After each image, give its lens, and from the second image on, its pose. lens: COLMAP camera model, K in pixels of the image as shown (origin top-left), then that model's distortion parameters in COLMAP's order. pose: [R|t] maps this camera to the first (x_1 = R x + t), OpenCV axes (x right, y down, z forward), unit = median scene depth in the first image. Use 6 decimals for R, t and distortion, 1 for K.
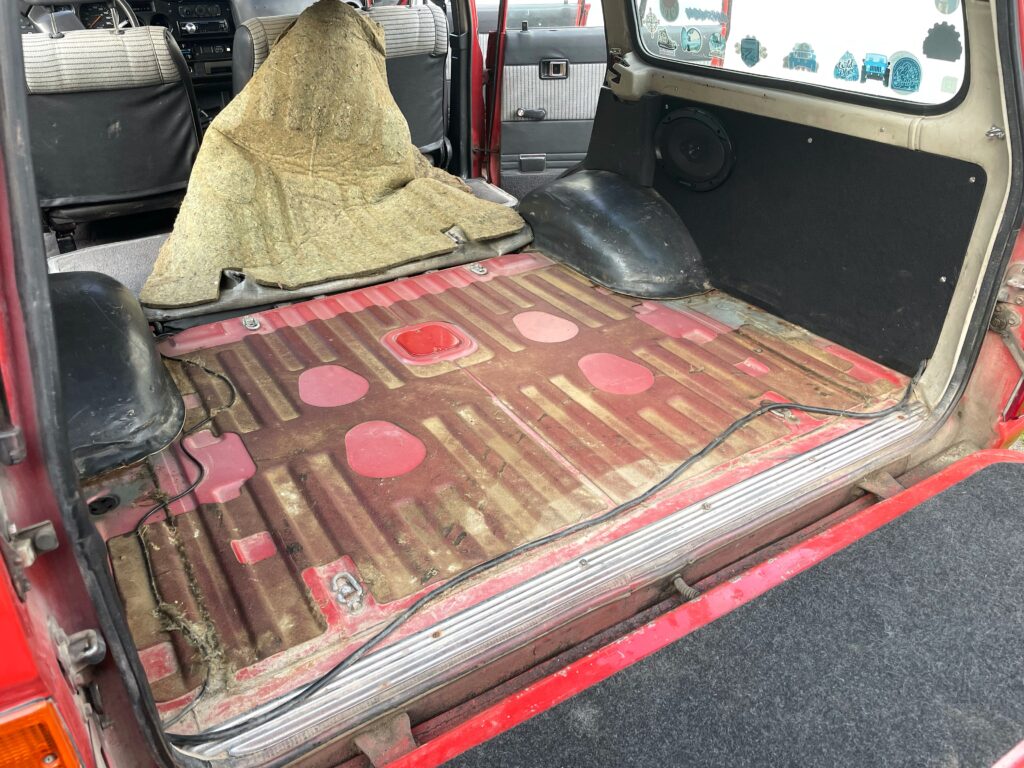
lens RADIAL K [[782.0, 0, 509.1], [0, 782.0, 375.0], [0, 0, 1]] dist [0.060282, -0.094123]
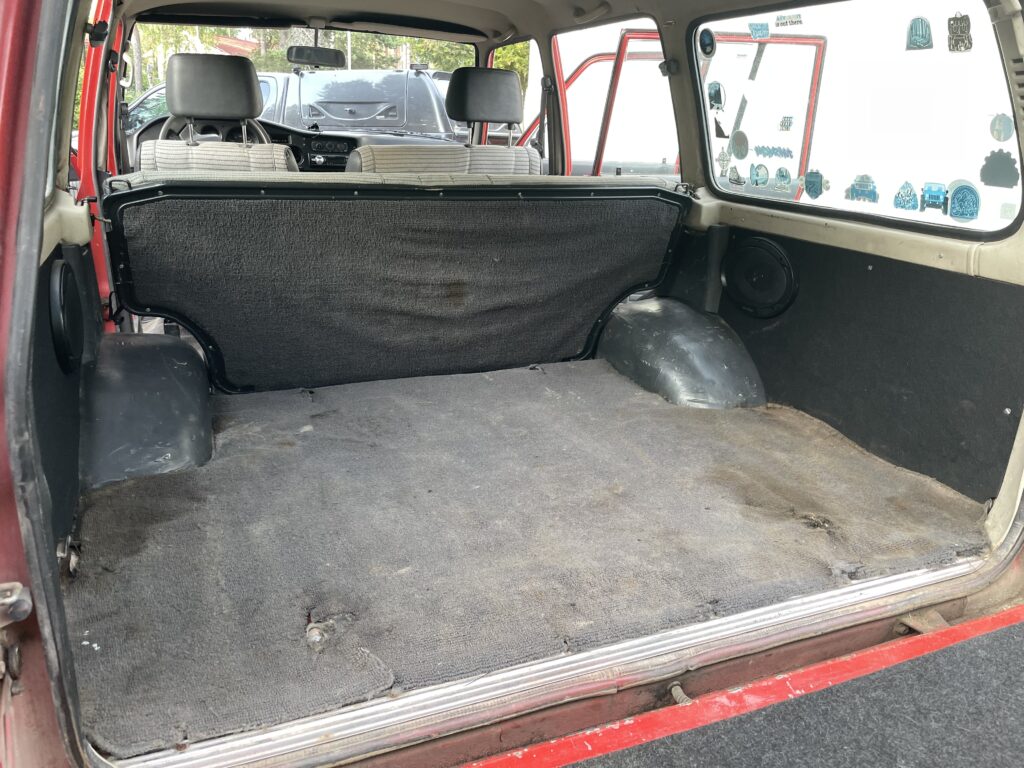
lens RADIAL K [[782.0, 0, 511.2], [0, 782.0, 369.6], [0, 0, 1]] dist [0.060282, -0.094123]
pose [[0.986278, 0.090007, -0.138400, 0.098230], [-0.116756, 0.972963, -0.199279, 0.087524], [0.116722, 0.212703, 0.970120, 0.017330]]
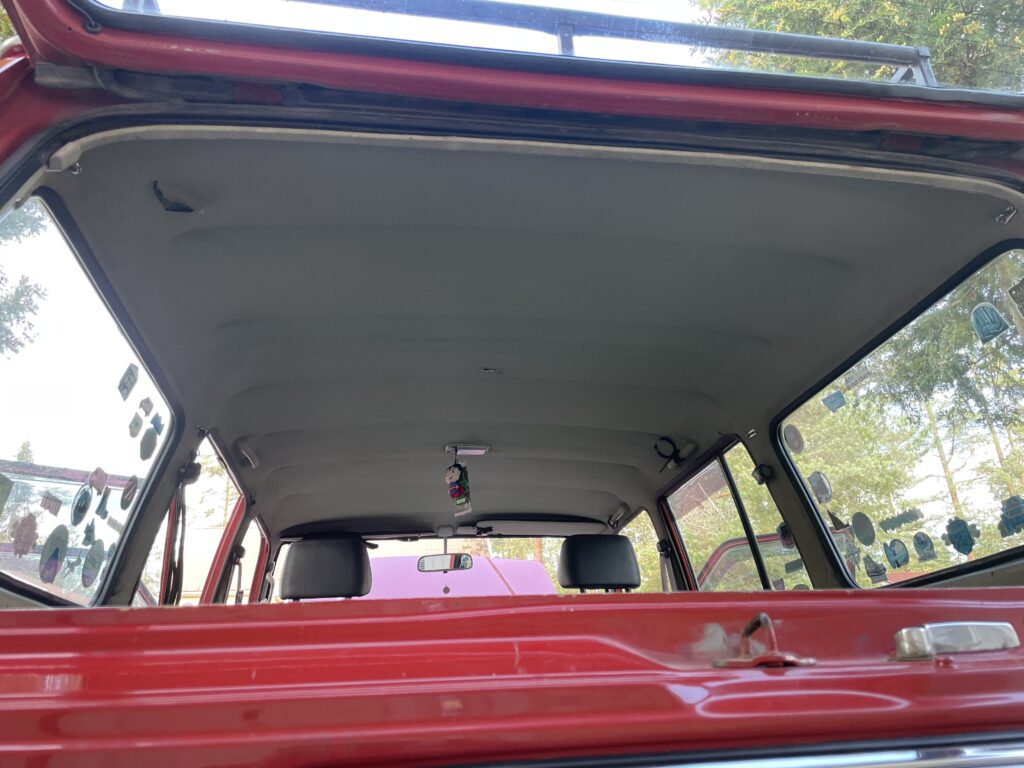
lens RADIAL K [[782.0, 0, 510.0], [0, 782.0, 374.3], [0, 0, 1]] dist [0.060282, -0.094123]
pose [[0.923664, -0.186045, -0.335010, 0.216531], [-0.152726, 0.623076, -0.767105, 0.221205], [0.351452, 0.759713, 0.547099, 0.314190]]
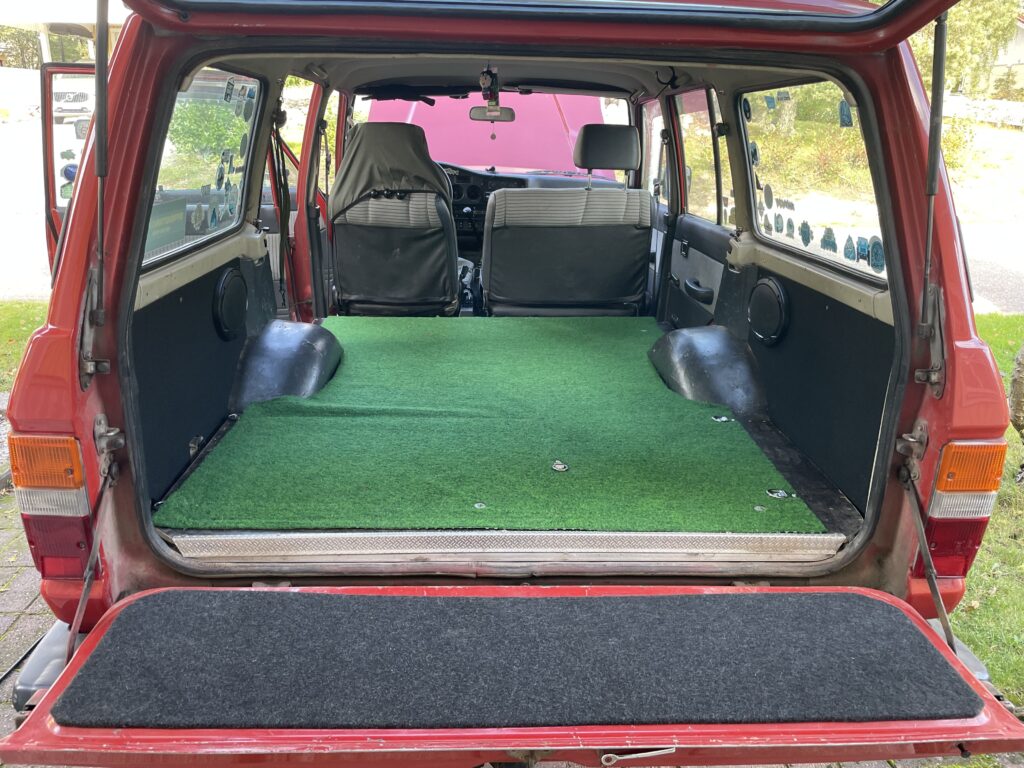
lens RADIAL K [[782.0, 0, 501.3], [0, 782.0, 376.8], [0, 0, 1]] dist [0.060282, -0.094123]
pose [[0.872352, 0.172188, -0.457552, 0.582610], [-0.268471, 0.950897, -0.154011, 0.115027], [0.408566, 0.257191, 0.875744, -0.193124]]
